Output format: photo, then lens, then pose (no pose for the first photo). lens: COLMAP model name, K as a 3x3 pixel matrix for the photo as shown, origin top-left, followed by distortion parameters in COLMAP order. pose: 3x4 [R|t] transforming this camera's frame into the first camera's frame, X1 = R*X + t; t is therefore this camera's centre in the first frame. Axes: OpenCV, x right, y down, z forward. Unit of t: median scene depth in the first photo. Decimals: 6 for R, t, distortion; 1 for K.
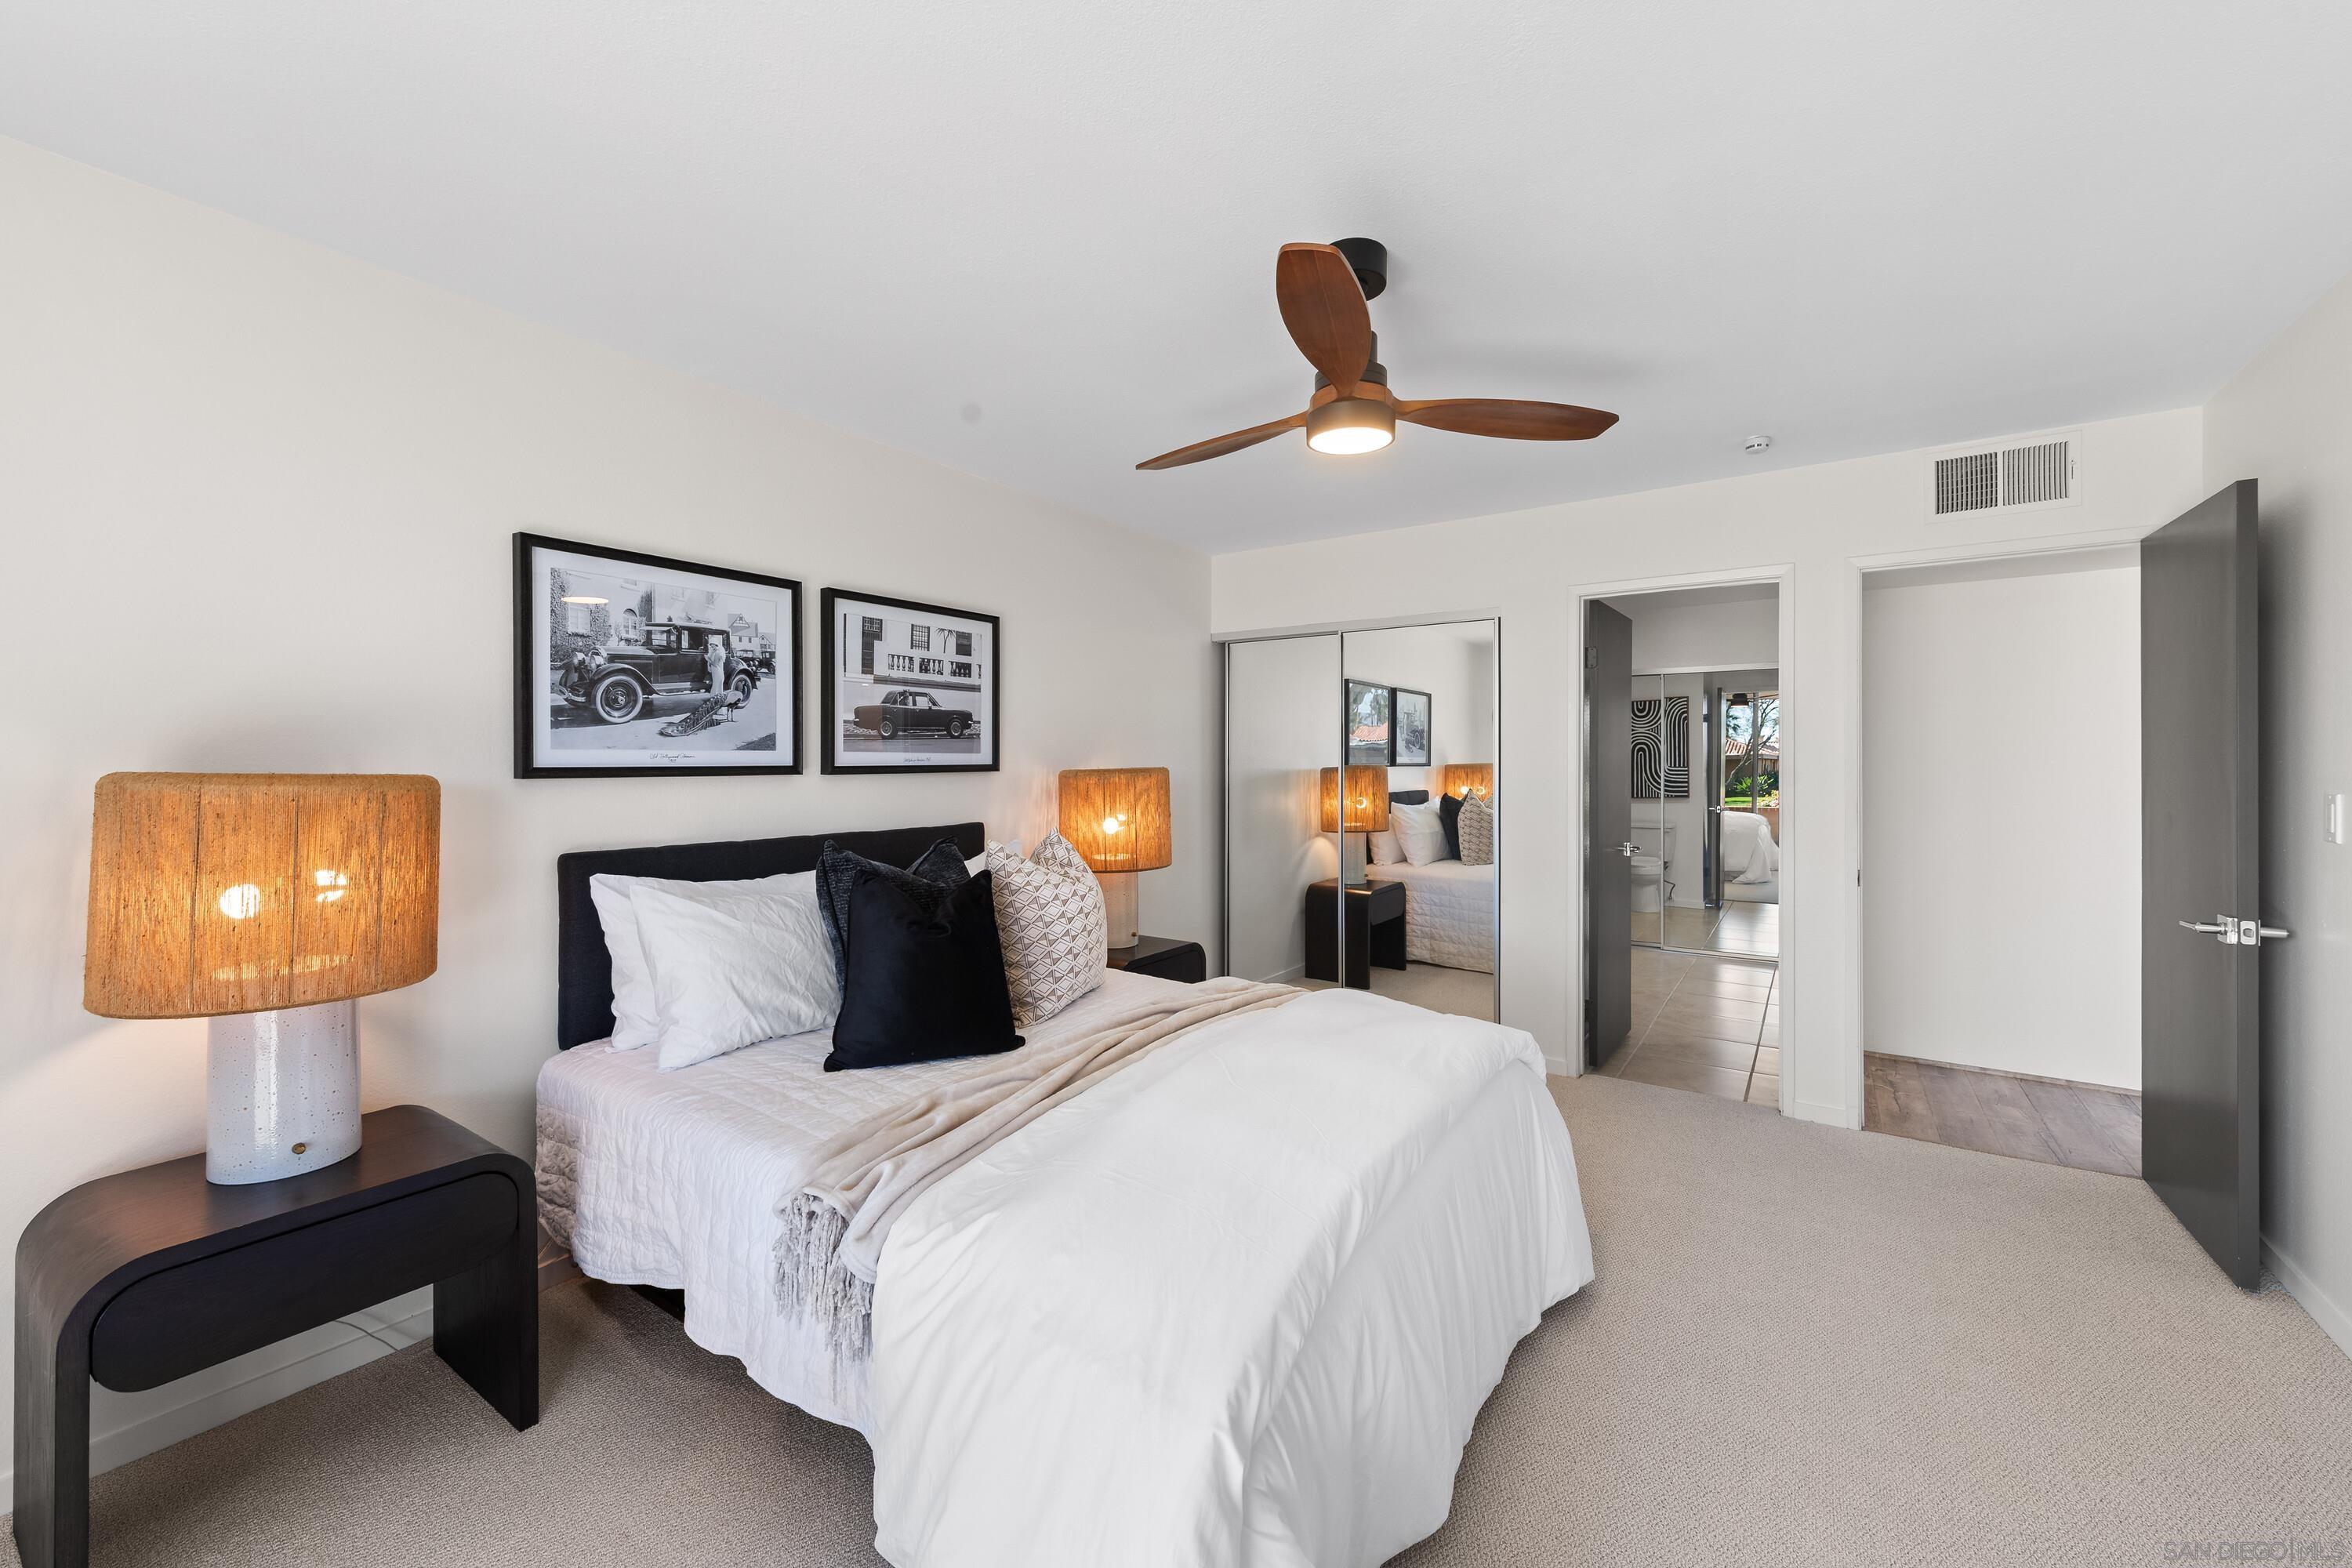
lens RADIAL K [[925.5, 0, 1170.1], [0, 925.5, 770.2], [0, 0, 1]] dist [0.011358, -0.002364]
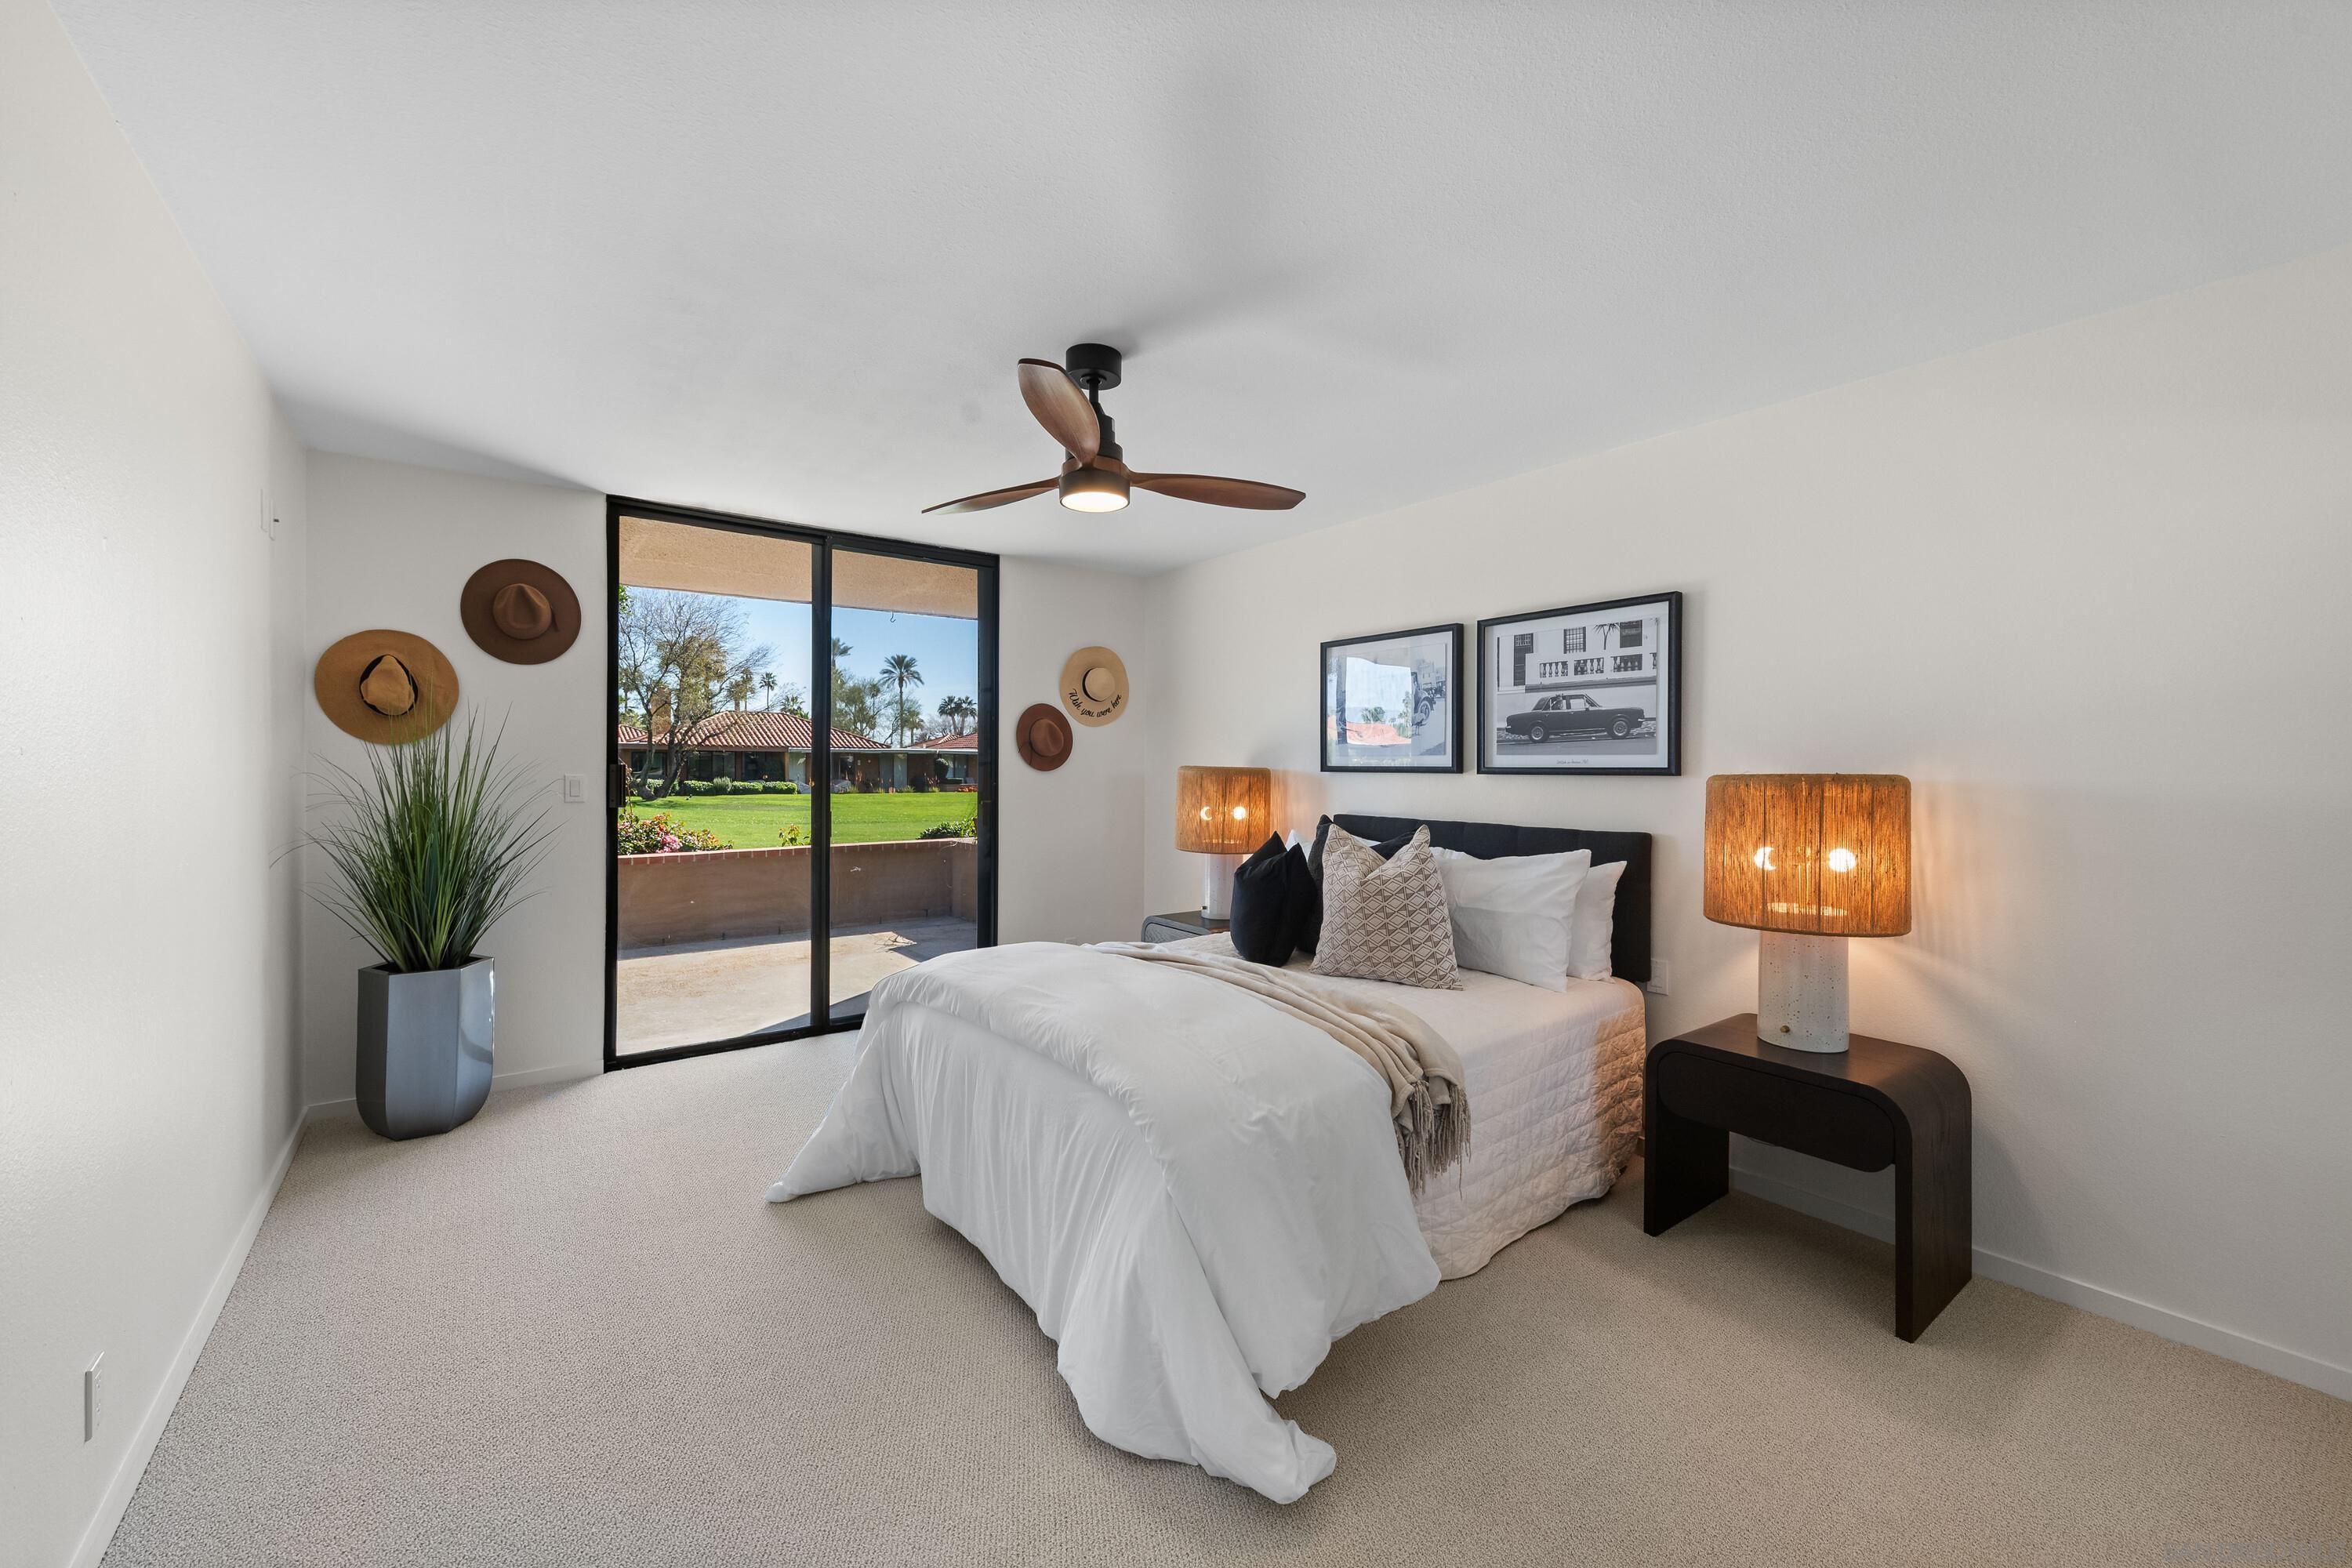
lens RADIAL K [[925.5, 0, 1159.9], [0, 925.5, 775.4], [0, 0, 1]] dist [0.011358, -0.002364]
pose [[-0.328094, 0.020450, -0.944424, 0.844663], [-0.003458, 0.999733, 0.022849, -0.018414], [0.944639, 0.010762, -0.327936, 0.921506]]
